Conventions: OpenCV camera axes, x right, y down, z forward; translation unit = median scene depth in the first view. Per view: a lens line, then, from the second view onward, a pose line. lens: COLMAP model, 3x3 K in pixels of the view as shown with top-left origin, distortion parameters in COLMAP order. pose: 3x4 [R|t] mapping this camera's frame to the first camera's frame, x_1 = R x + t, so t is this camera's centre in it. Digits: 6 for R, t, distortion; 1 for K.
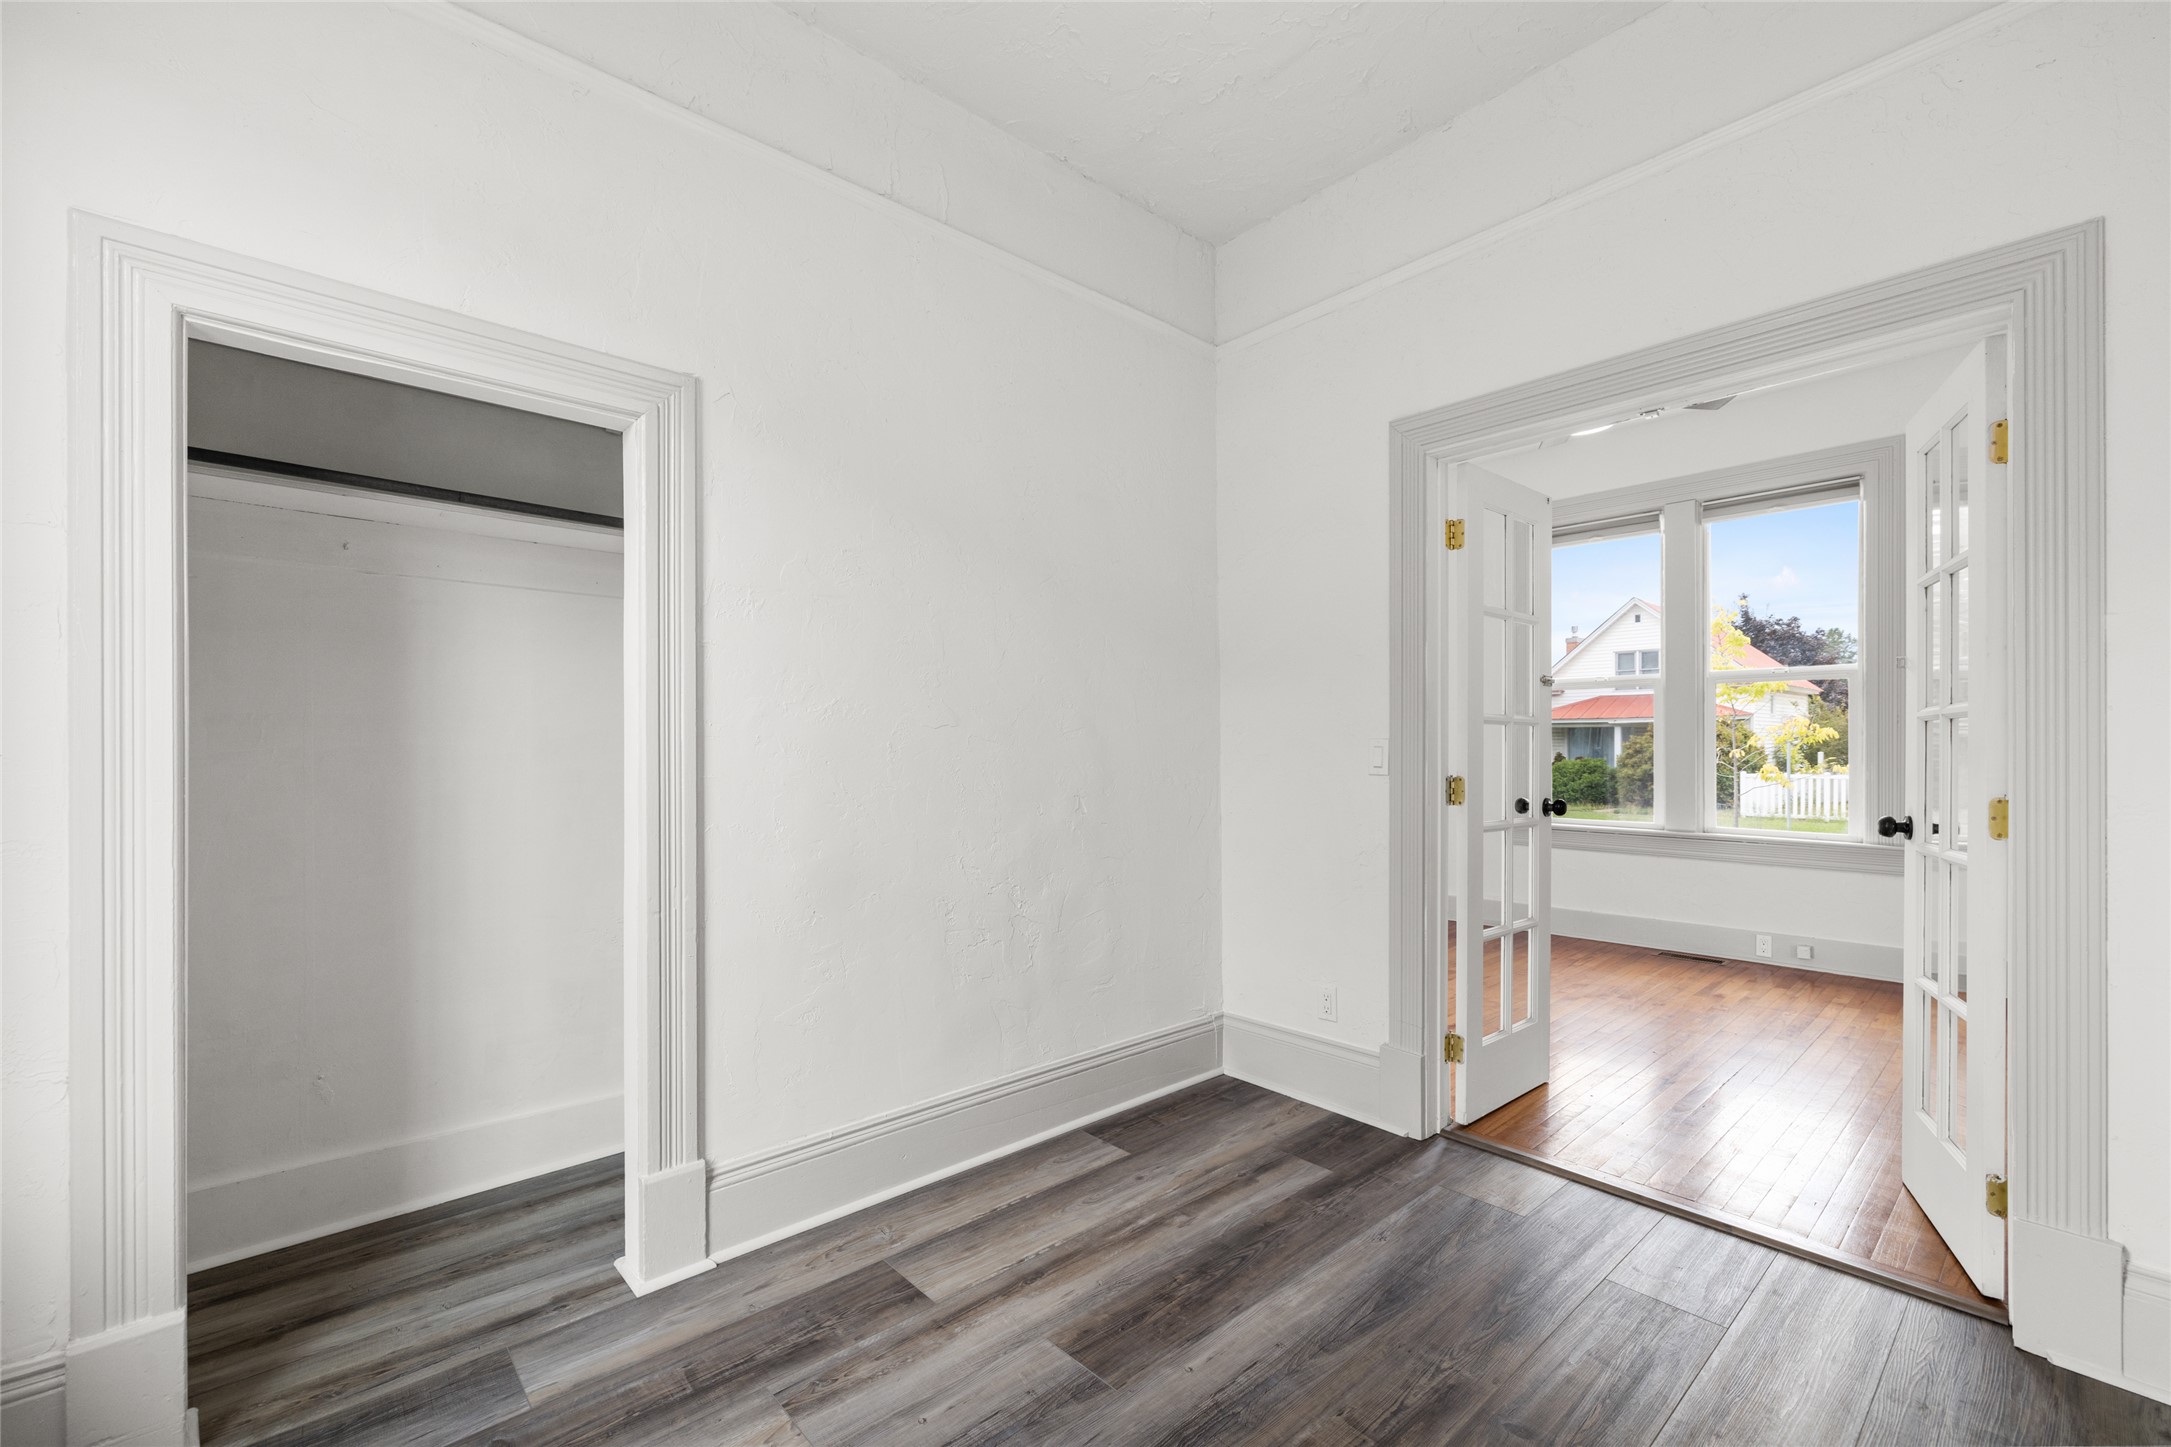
lens RADIAL K [[911.4, 0, 1080.0], [0, 911.4, 743.6], [0, 0, 1]] dist [0.000082, -0.000530]
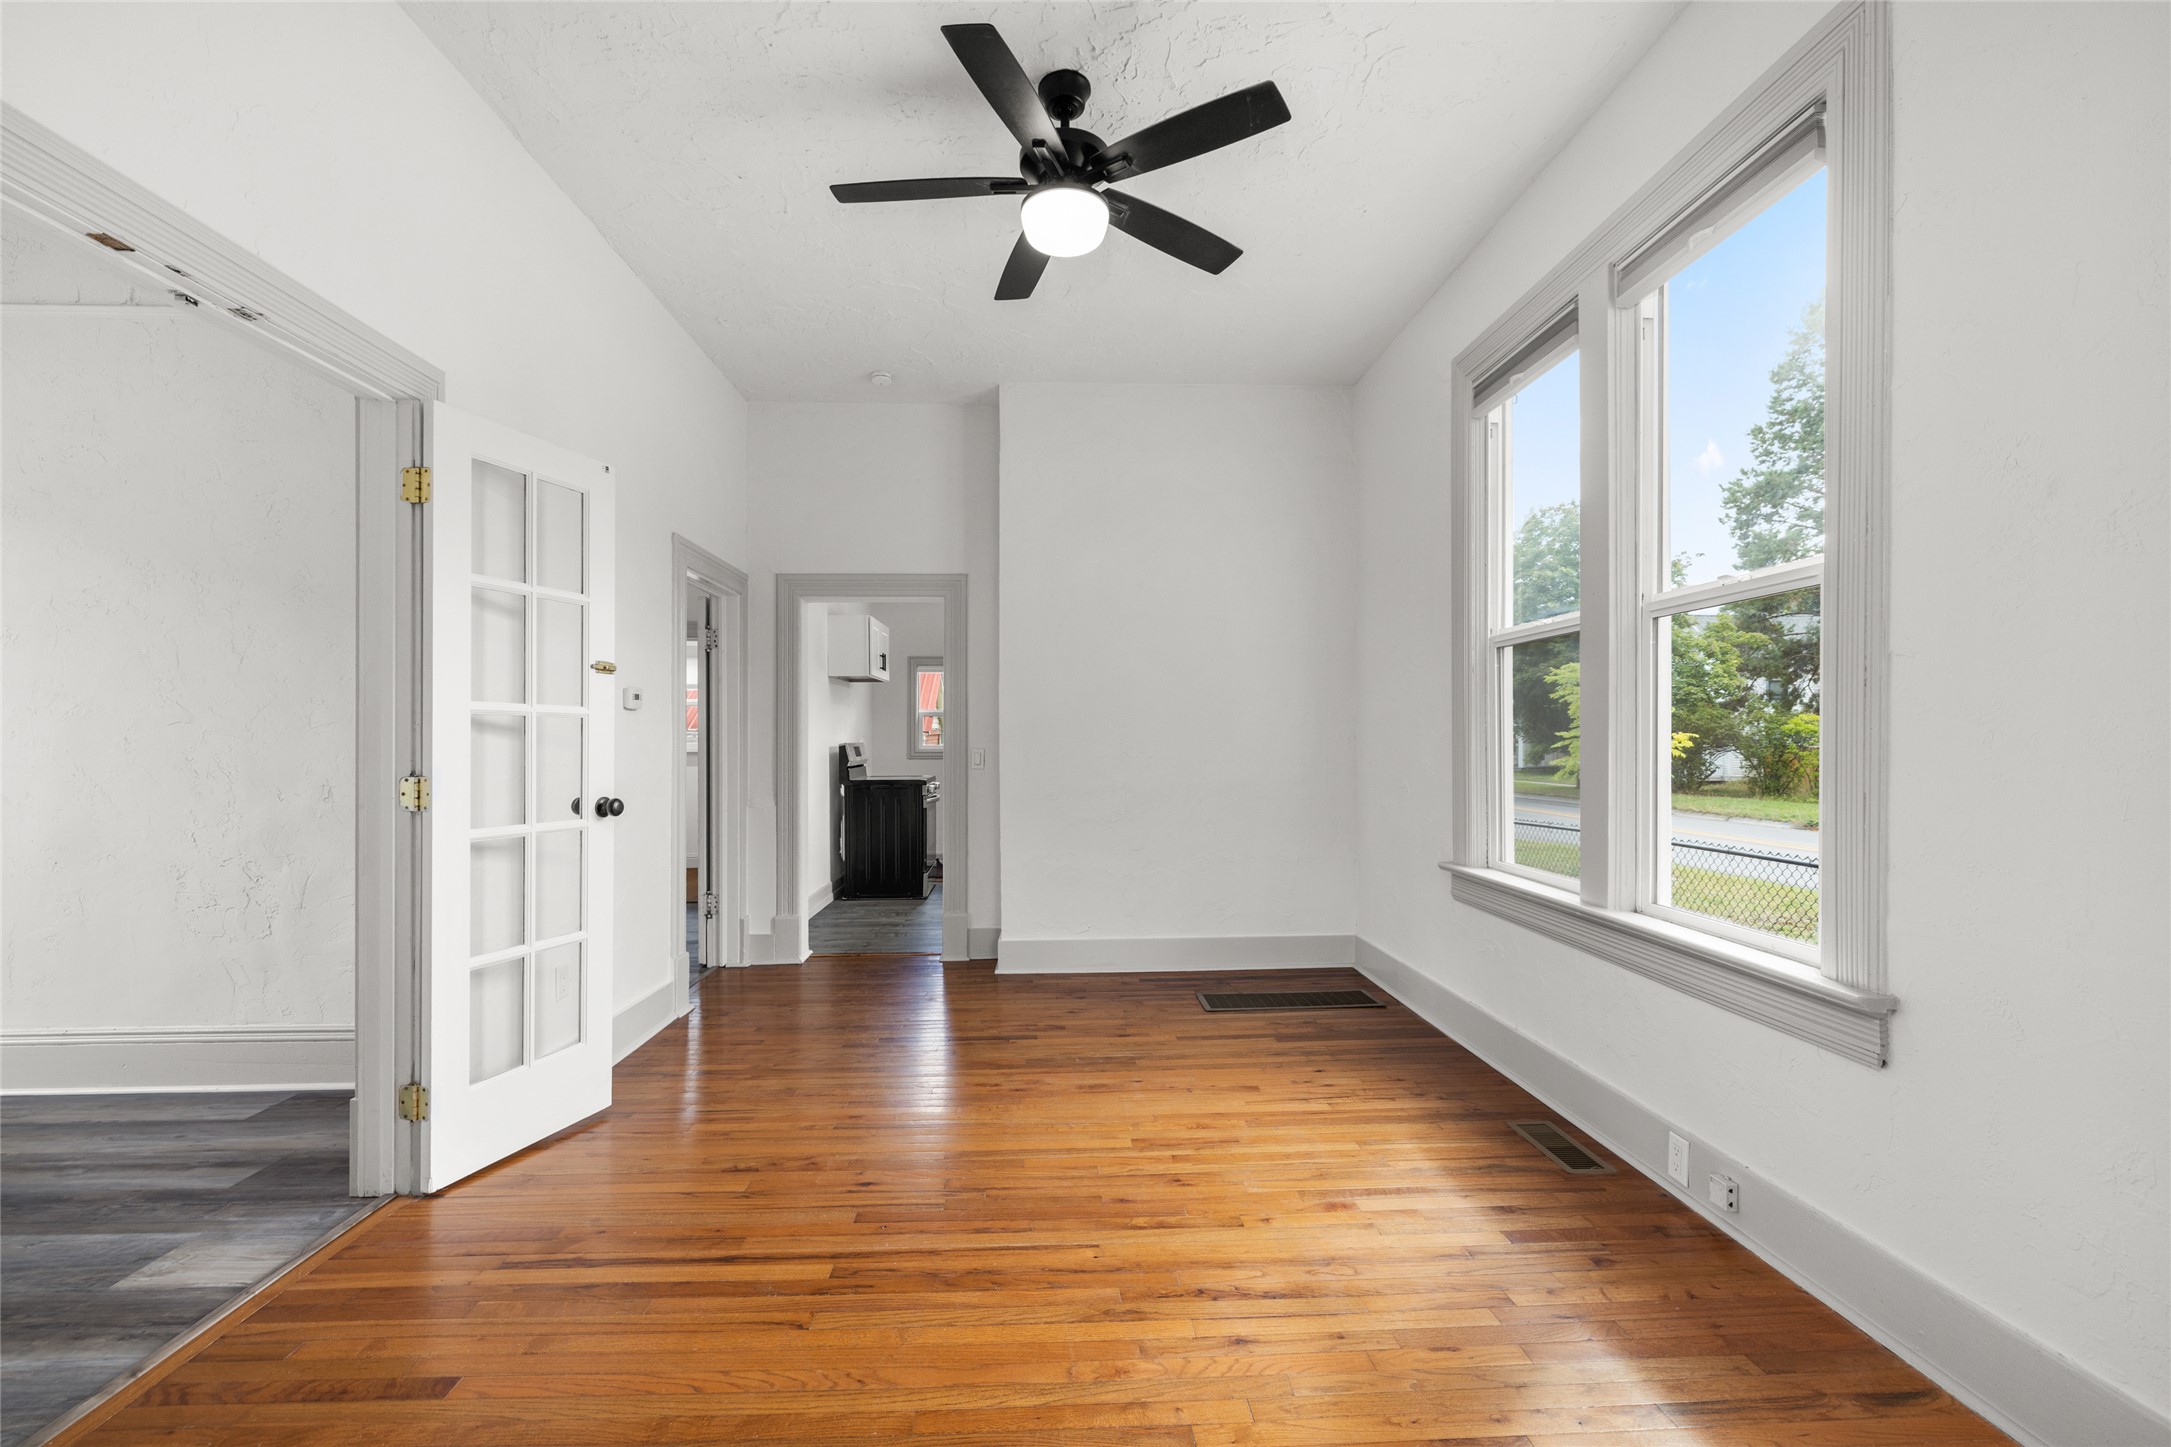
lens RADIAL K [[911.4, 0, 1080.0], [0, 911.4, 743.6], [0, 0, 1]] dist [0.000082, -0.000530]
pose [[0.773524, 0.000468, -0.633767, 1.885123], [-0.000242, 1.000000, 0.000443, 0.010551], [0.633767, -0.000190, 0.773524, 1.003105]]
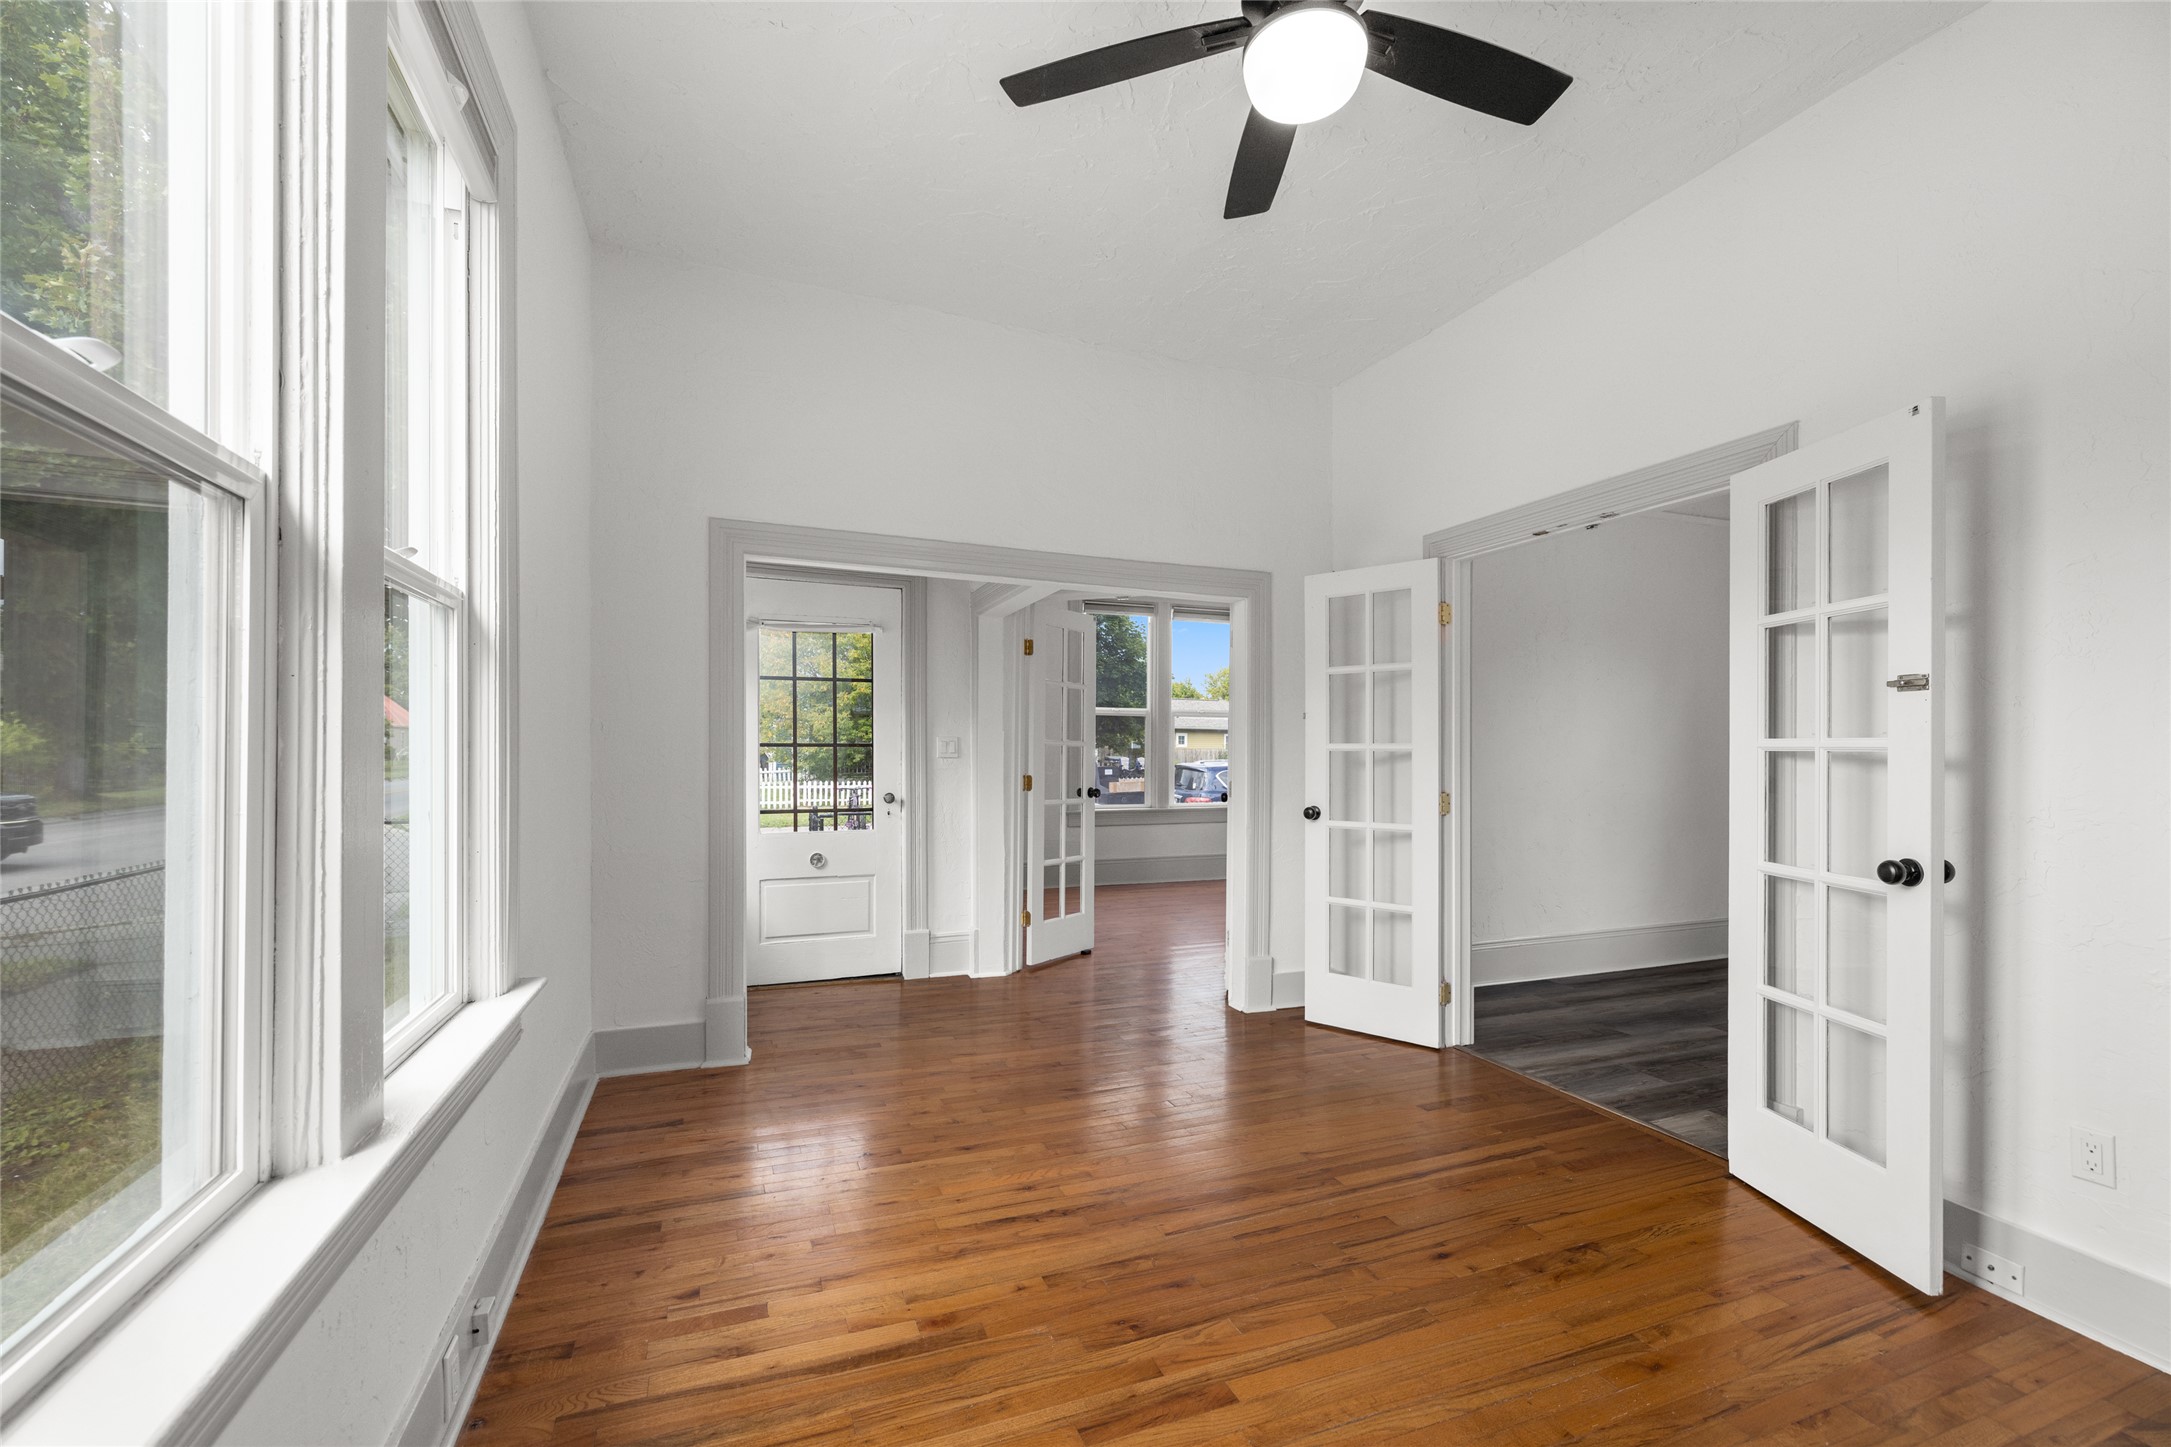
lens RADIAL K [[911.4, 0, 1080.0], [0, 911.4, 743.6], [0, 0, 1]] dist [0.000082, -0.000530]
pose [[-0.936814, -0.005590, 0.349784, 0.968906], [-0.007845, 0.999957, -0.005031, -0.023083], [-0.349741, -0.007457, -0.936817, 2.887379]]
